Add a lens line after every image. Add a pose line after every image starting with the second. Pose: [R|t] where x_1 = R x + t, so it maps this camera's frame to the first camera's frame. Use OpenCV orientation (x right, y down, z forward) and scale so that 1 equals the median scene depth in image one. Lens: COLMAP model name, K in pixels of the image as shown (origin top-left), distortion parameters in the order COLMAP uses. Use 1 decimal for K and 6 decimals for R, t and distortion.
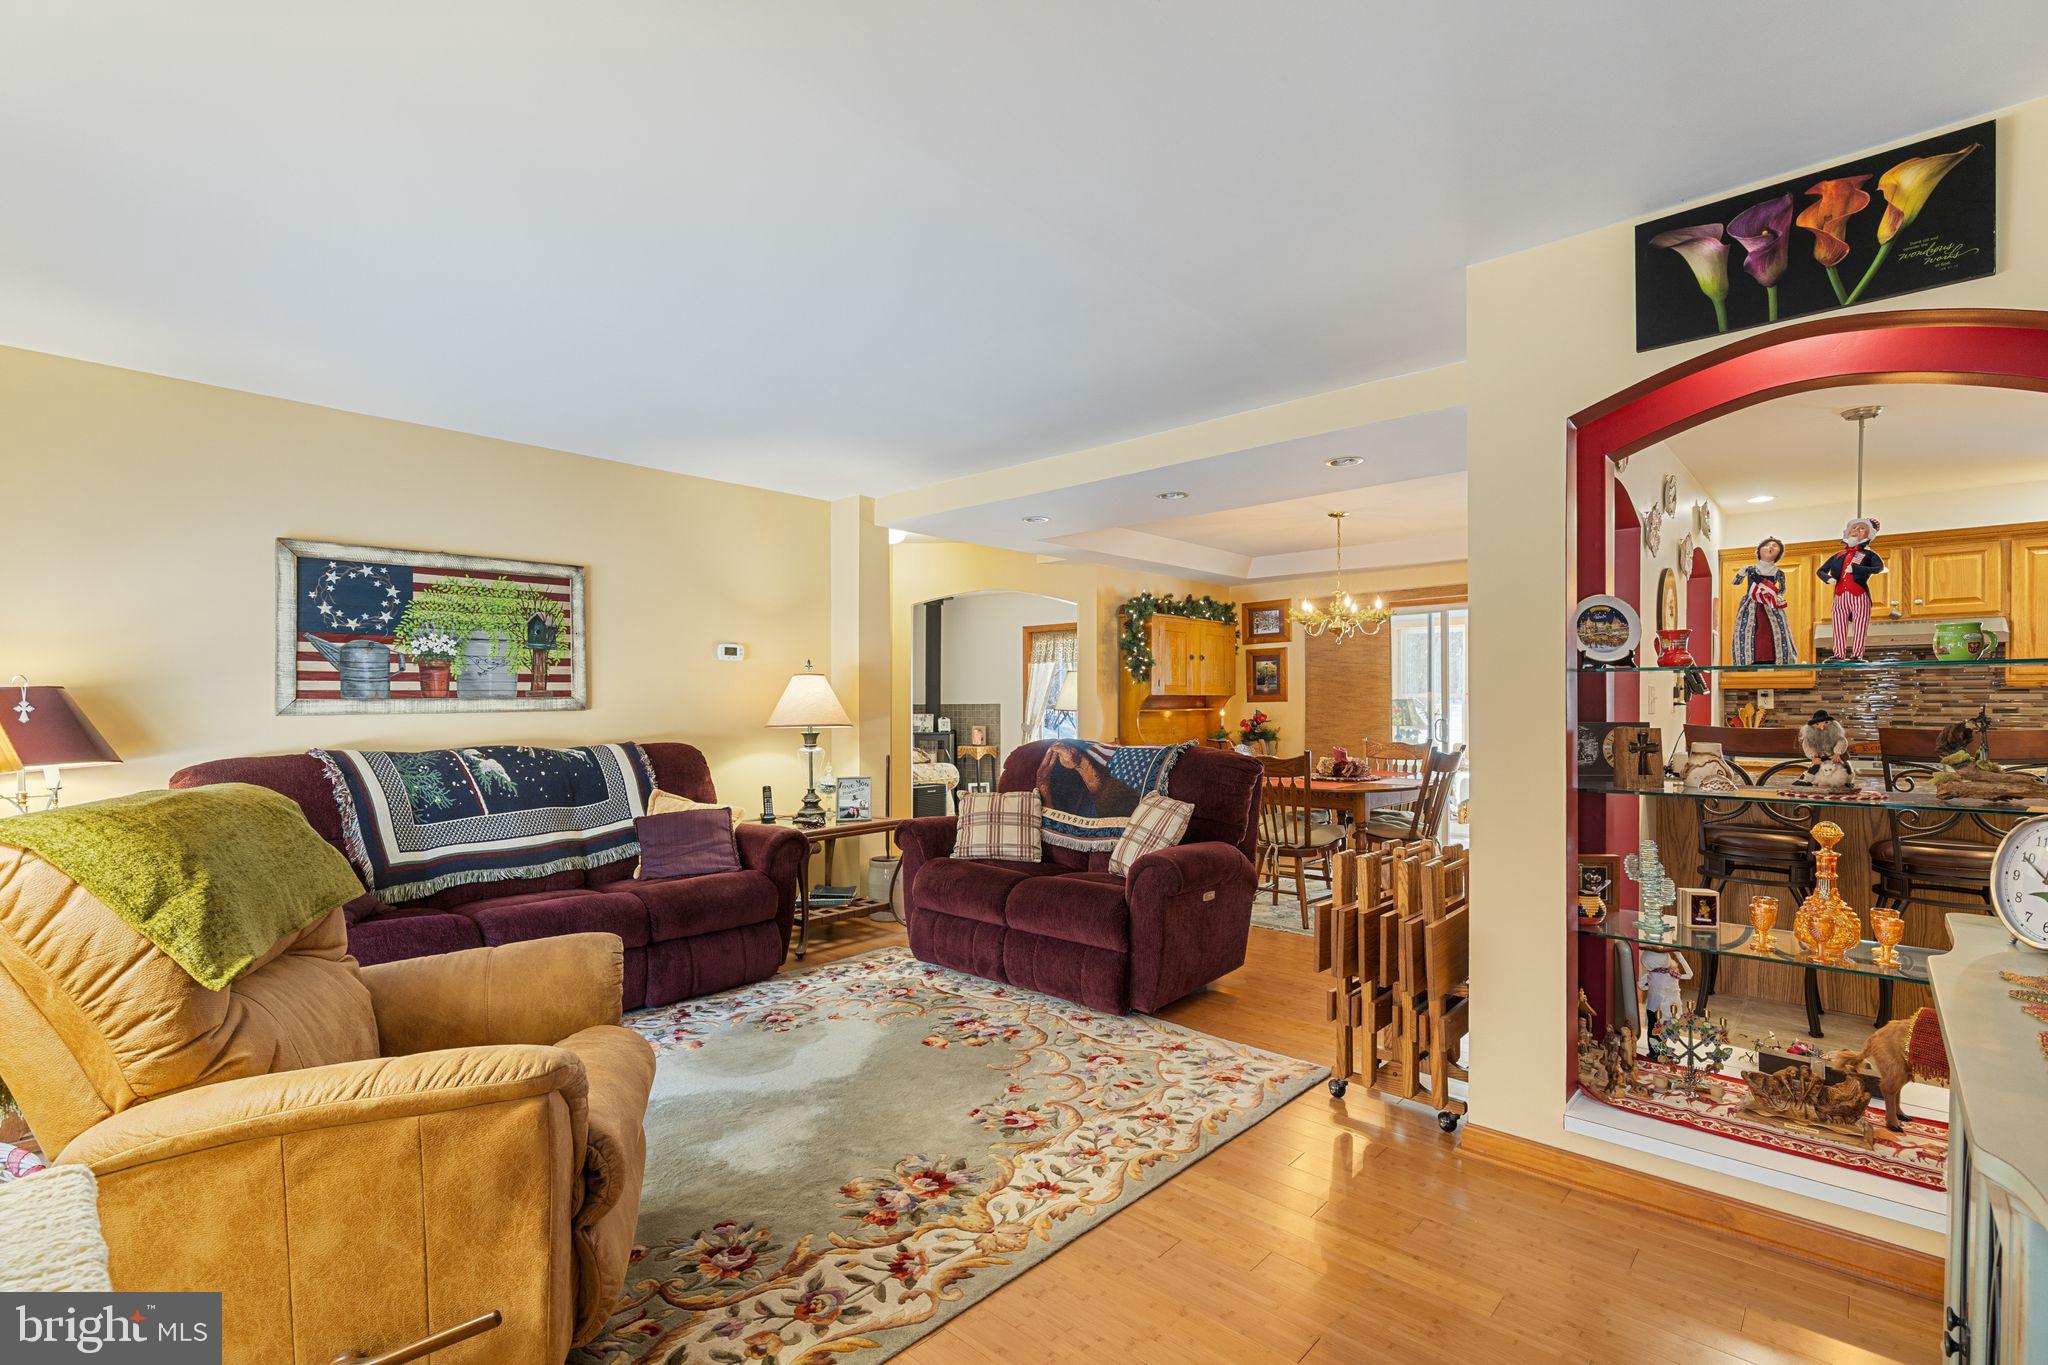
lens RADIAL K [[939.3, 0, 1037.4], [0, 939.3, 702.6], [0, 0, 1]] dist [-0.011127, 0.003384]
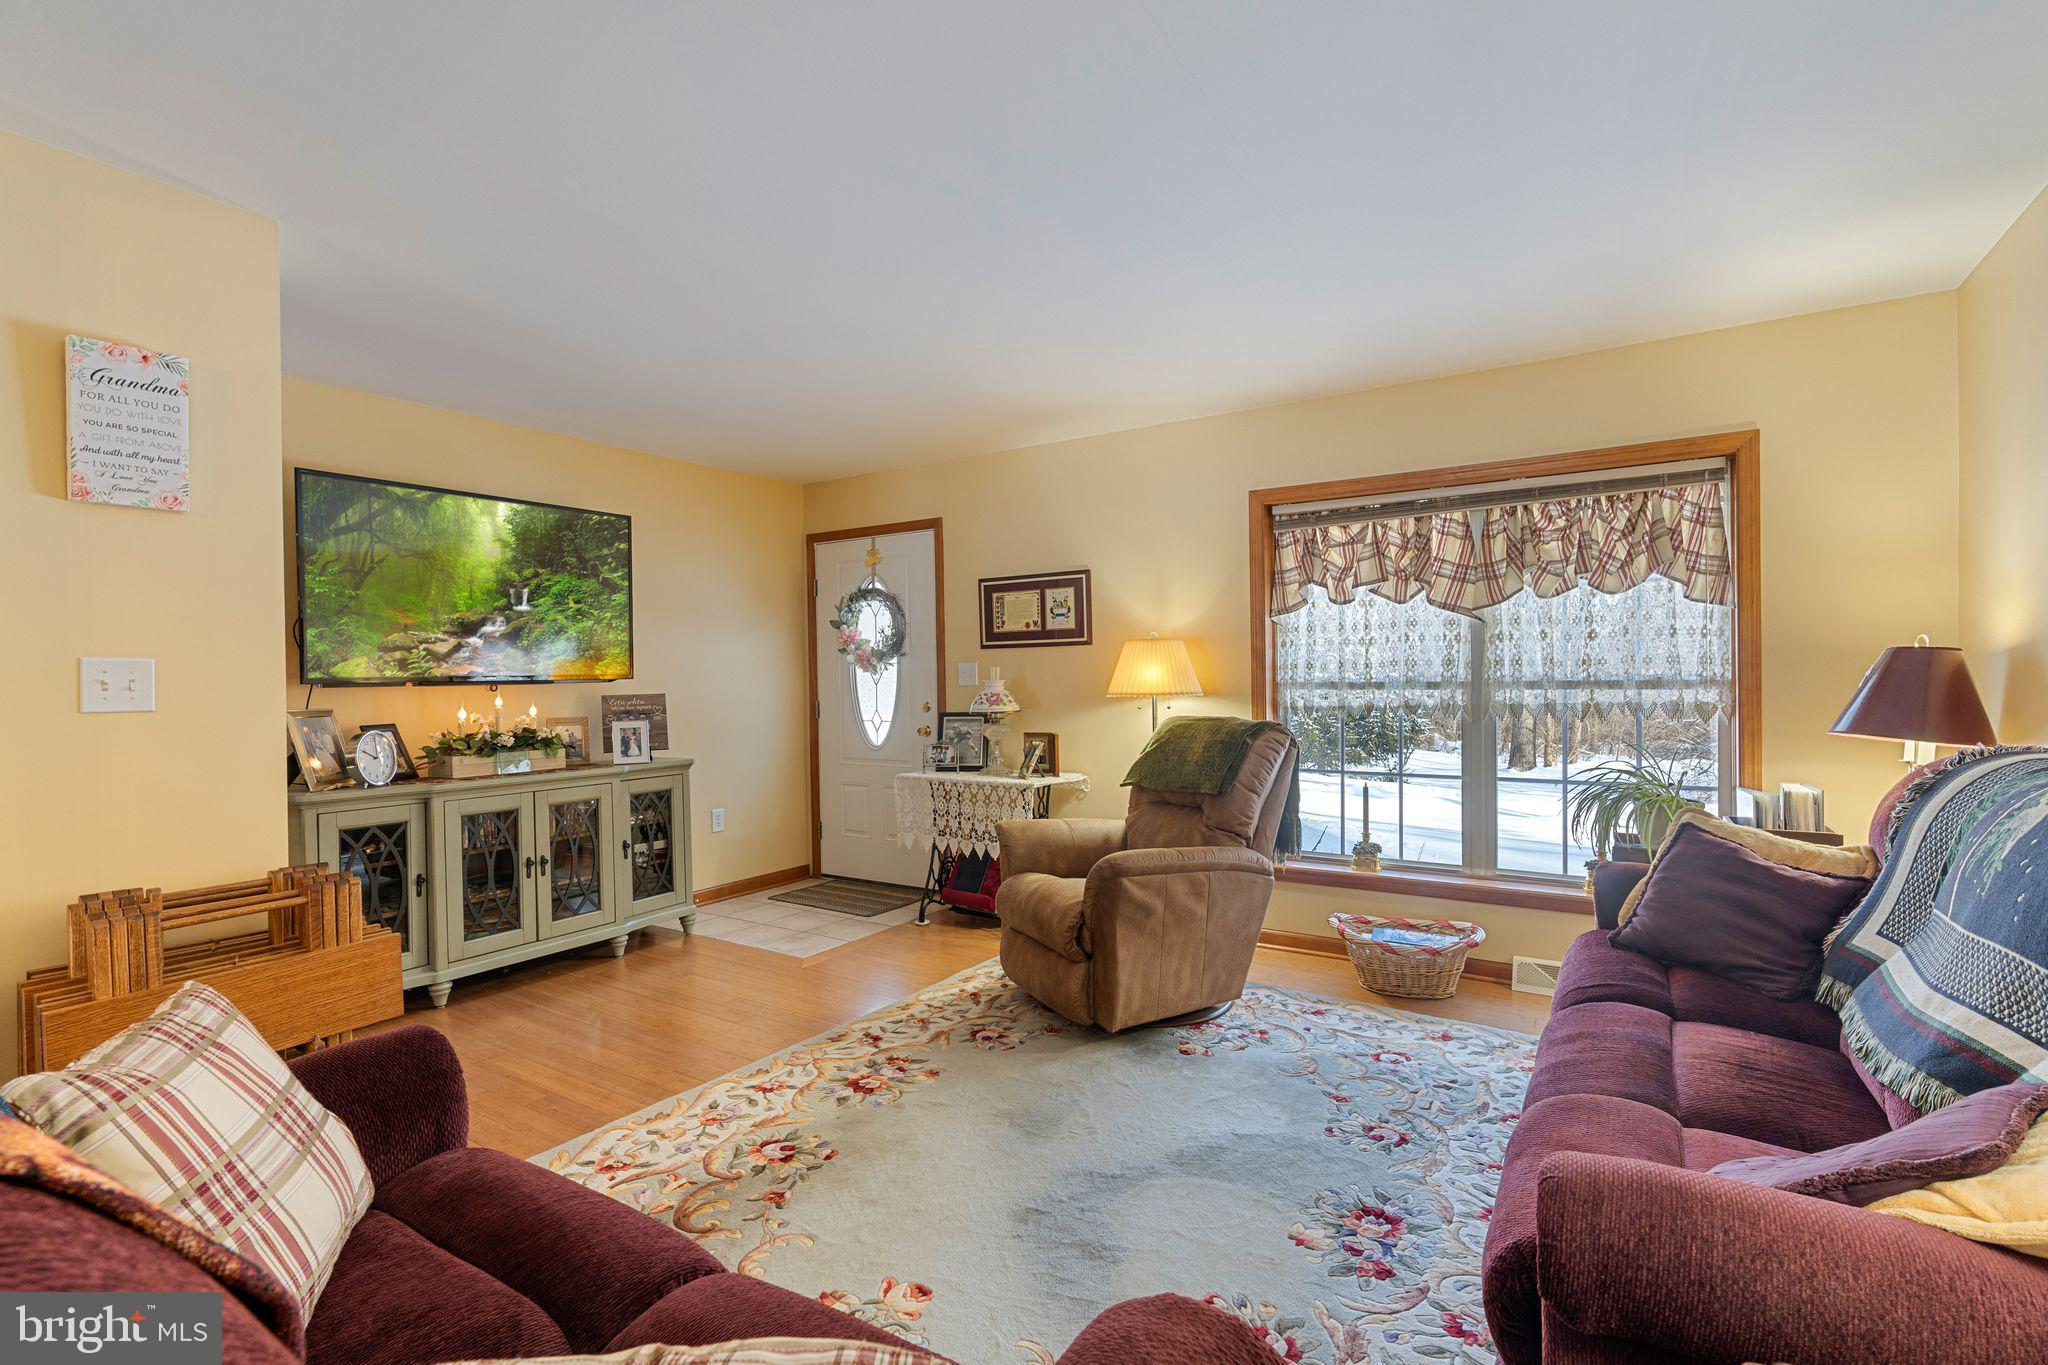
lens RADIAL K [[939.3, 0, 1024.9], [0, 939.3, 682.4], [0, 0, 1]] dist [-0.011127, 0.003384]
pose [[-0.988542, 0.013538, -0.150341, -0.084620], [0.012425, 0.999888, 0.008340, -0.001487], [0.150437, 0.006376, -0.988599, 1.314752]]
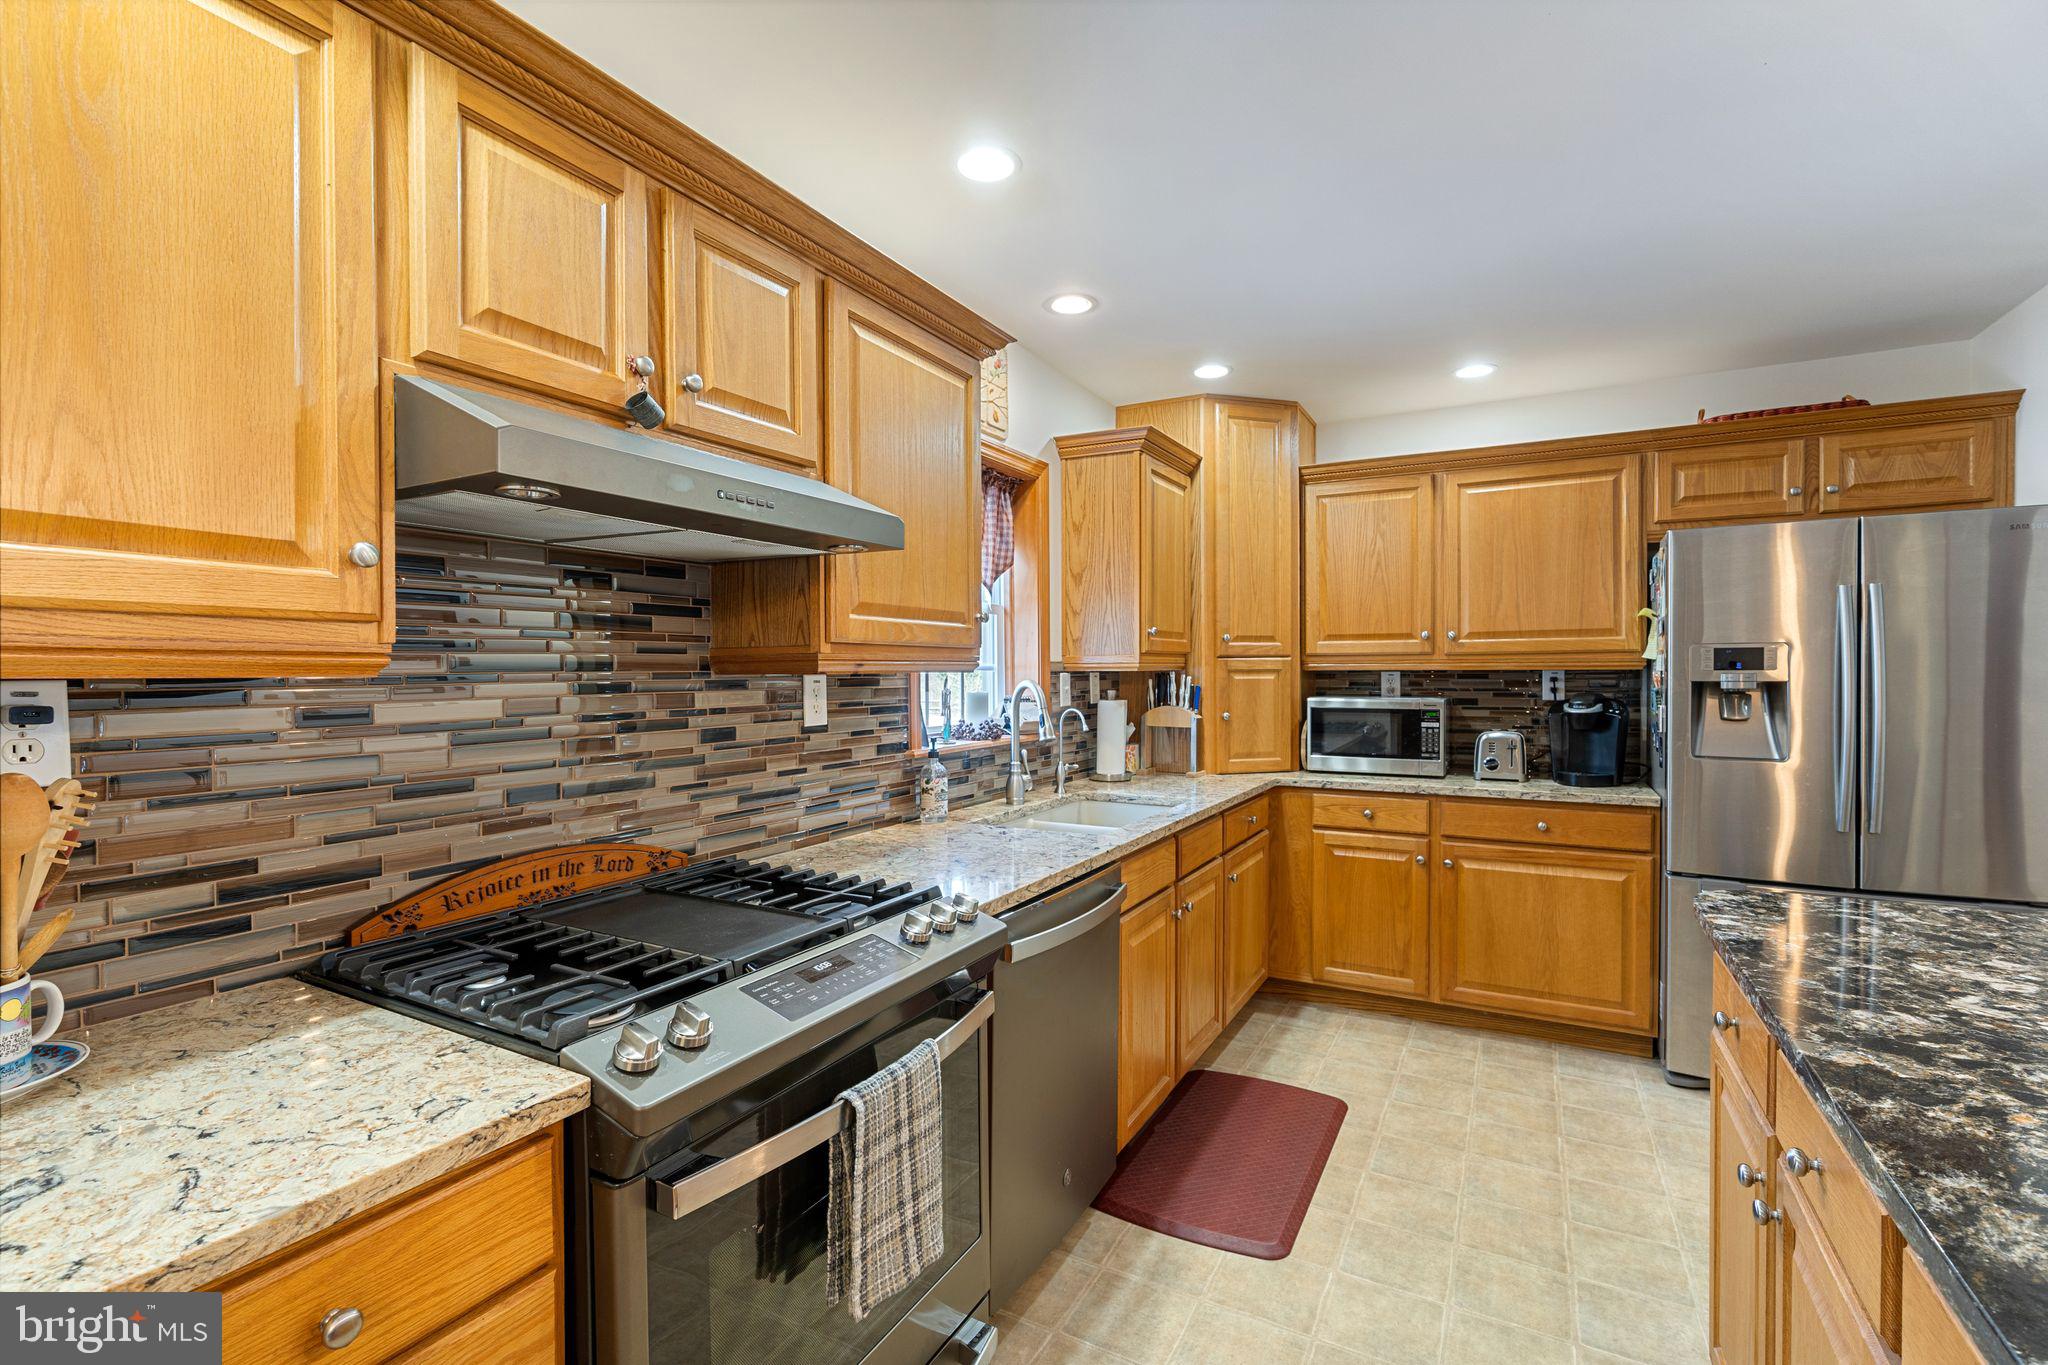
lens RADIAL K [[939.3, 0, 1015.9], [0, 939.3, 683.1], [0, 0, 1]] dist [-0.011127, 0.003384]
pose [[-0.227620, -0.011247, 0.973685, 0.835058], [0.007226, 0.999886, 0.013239, -0.022180], [-0.973723, 0.010050, -0.227513, 1.274548]]
